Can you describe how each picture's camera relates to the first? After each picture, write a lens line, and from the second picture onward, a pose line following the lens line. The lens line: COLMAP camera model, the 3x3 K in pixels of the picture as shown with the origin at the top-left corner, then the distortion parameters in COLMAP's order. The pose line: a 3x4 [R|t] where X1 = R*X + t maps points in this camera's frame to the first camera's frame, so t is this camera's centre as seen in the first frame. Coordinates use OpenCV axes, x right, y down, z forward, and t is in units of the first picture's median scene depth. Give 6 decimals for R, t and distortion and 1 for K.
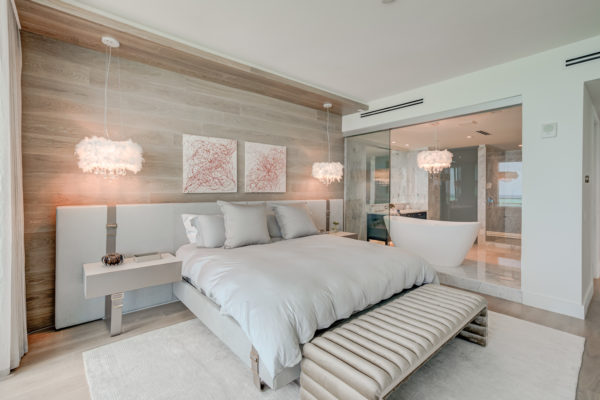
lens RADIAL K [[272.0, 0, 311.5], [0, 272.0, 189.8], [0, 0, 1]] dist [0.018858, 0.001431]
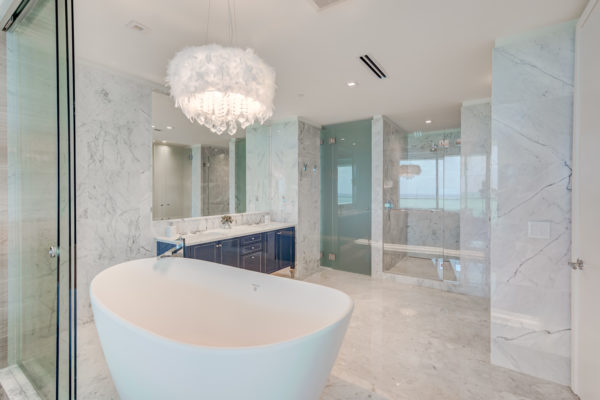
lens RADIAL K [[272.0, 0, 296.7], [0, 272.0, 194.5], [0, 0, 1]] dist [0.018858, 0.001431]
pose [[0.970553, -0.012516, 0.240562, 0.274617], [0.008078, 0.999779, 0.019423, 0.000040], [-0.240752, -0.016908, 0.970439, 0.413428]]
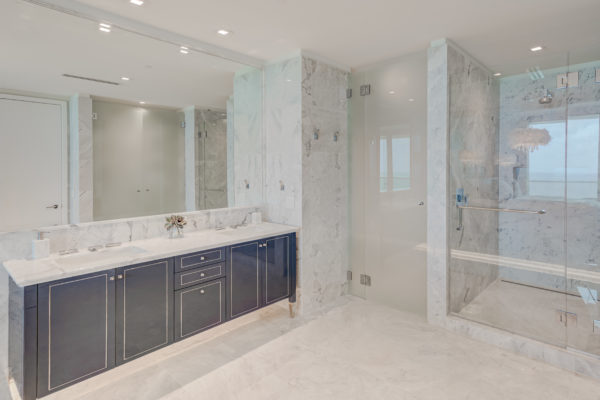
lens RADIAL K [[330.9, 0, 325.2], [0, 330.9, 174.9], [0, 0, 1]] dist [0.046576, 0.000883]
pose [[0.992325, -0.015133, 0.122728, 0.394216], [0.012291, 0.999639, 0.023881, -0.004093], [-0.123045, -0.022190, 0.992153, 0.547377]]
